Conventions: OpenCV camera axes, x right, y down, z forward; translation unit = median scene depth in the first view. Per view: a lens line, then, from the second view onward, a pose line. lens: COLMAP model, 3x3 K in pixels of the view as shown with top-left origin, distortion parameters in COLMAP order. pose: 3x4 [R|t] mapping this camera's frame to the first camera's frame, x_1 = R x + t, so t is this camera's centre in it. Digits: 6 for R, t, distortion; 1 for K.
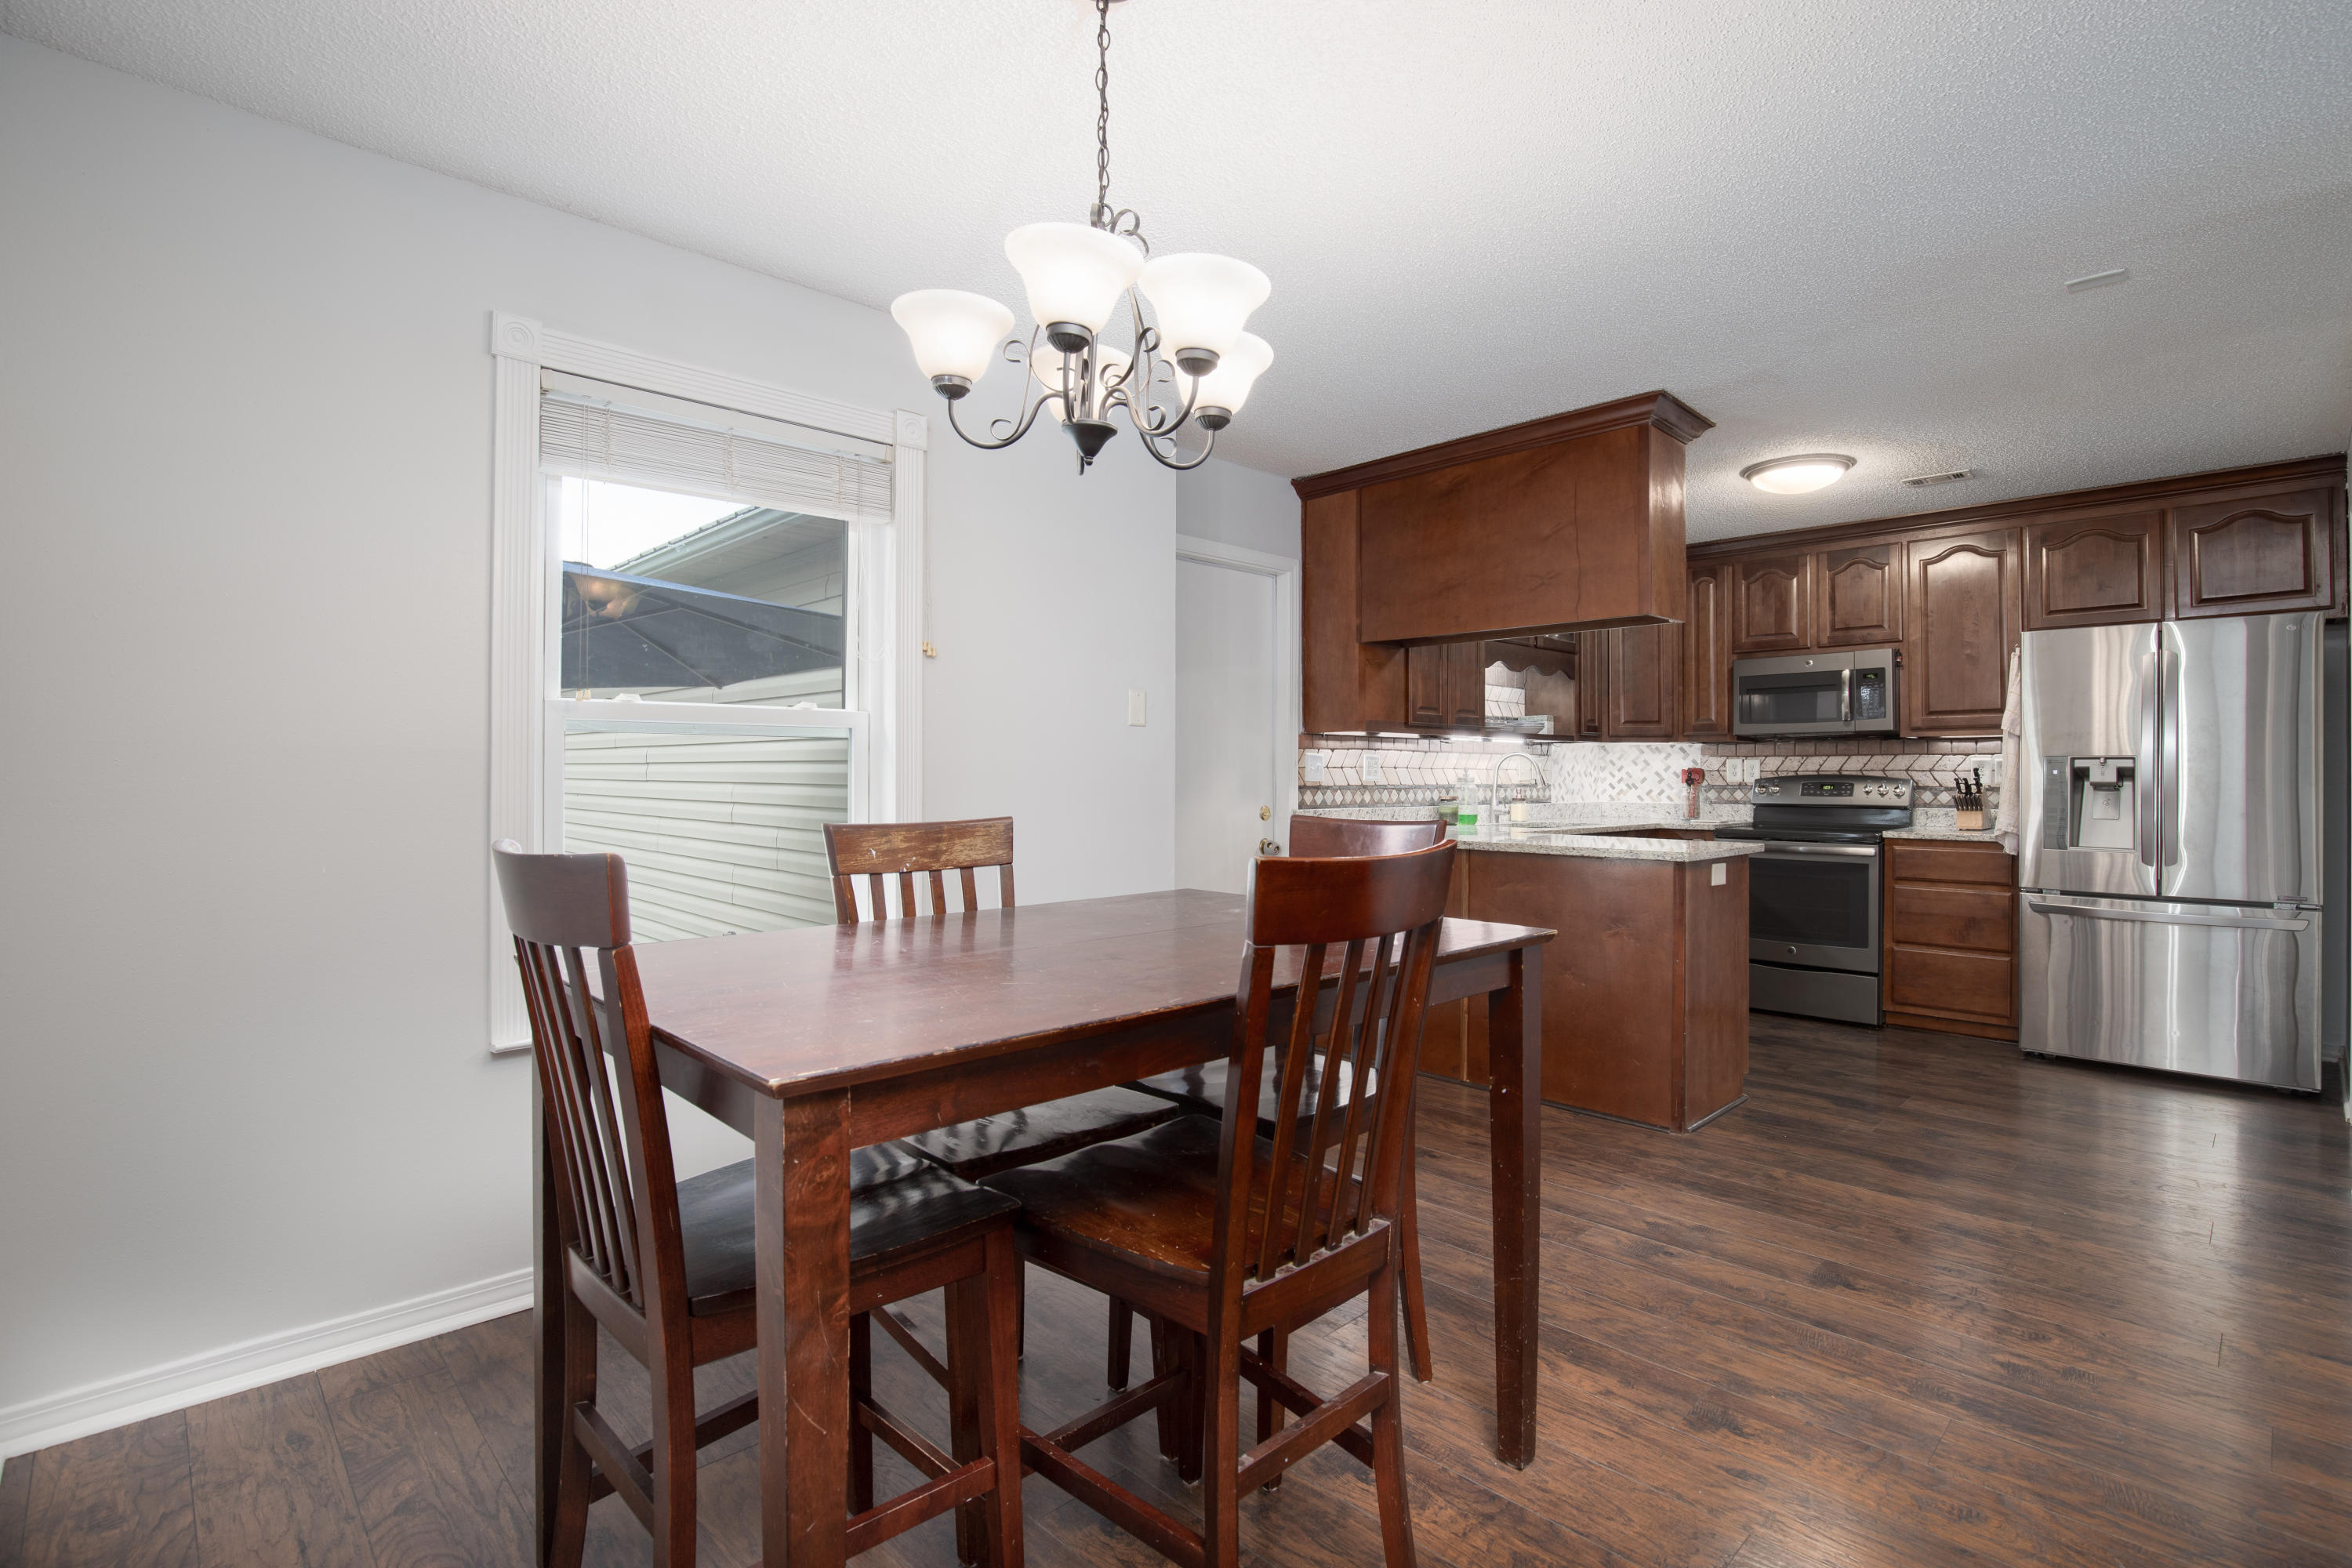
lens RADIAL K [[1097.0, 0, 1193.0], [0, 1097.0, 766.2], [0, 0, 1]] dist [-0.025300, 0.002012]
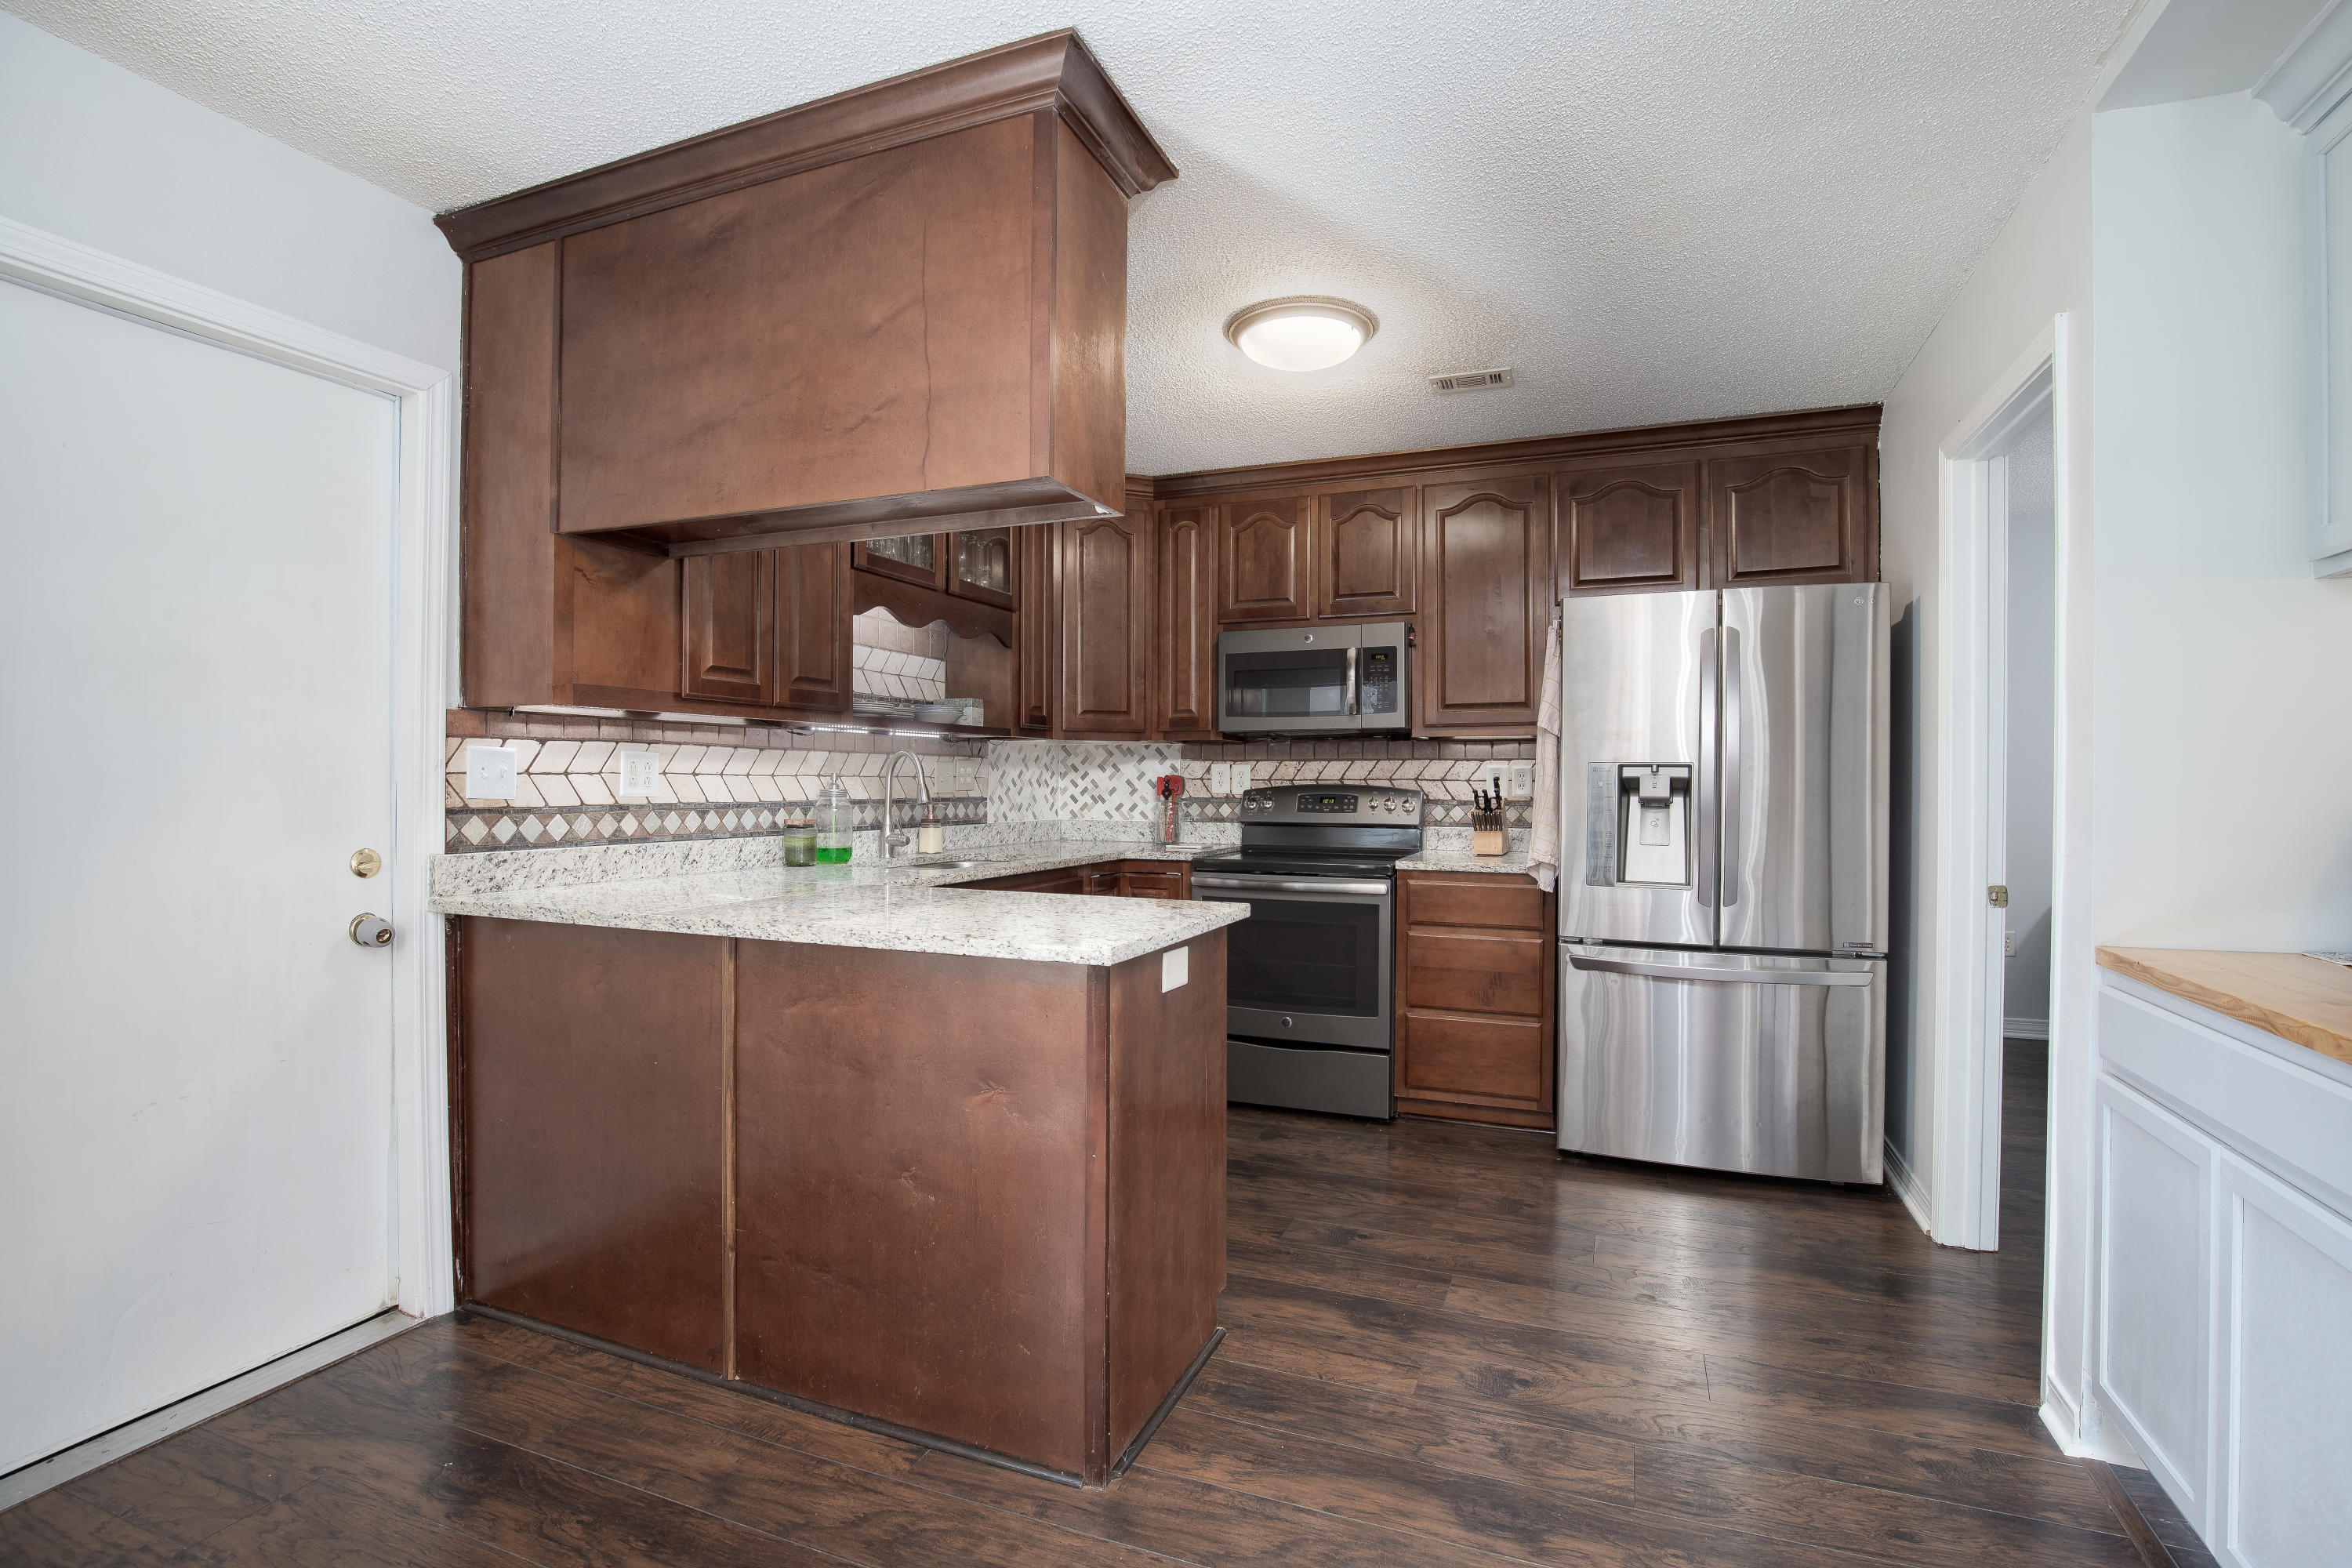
lens RADIAL K [[1097.1, 0, 1172.9], [0, 1097.1, 780.7], [0, 0, 1]] dist [-0.018218, 0.000777]
pose [[0.919387, 0.001492, 0.393351, 0.198378], [-0.005251, 0.999950, 0.008481, -0.001451], [-0.393319, -0.009863, 0.919349, 0.370628]]
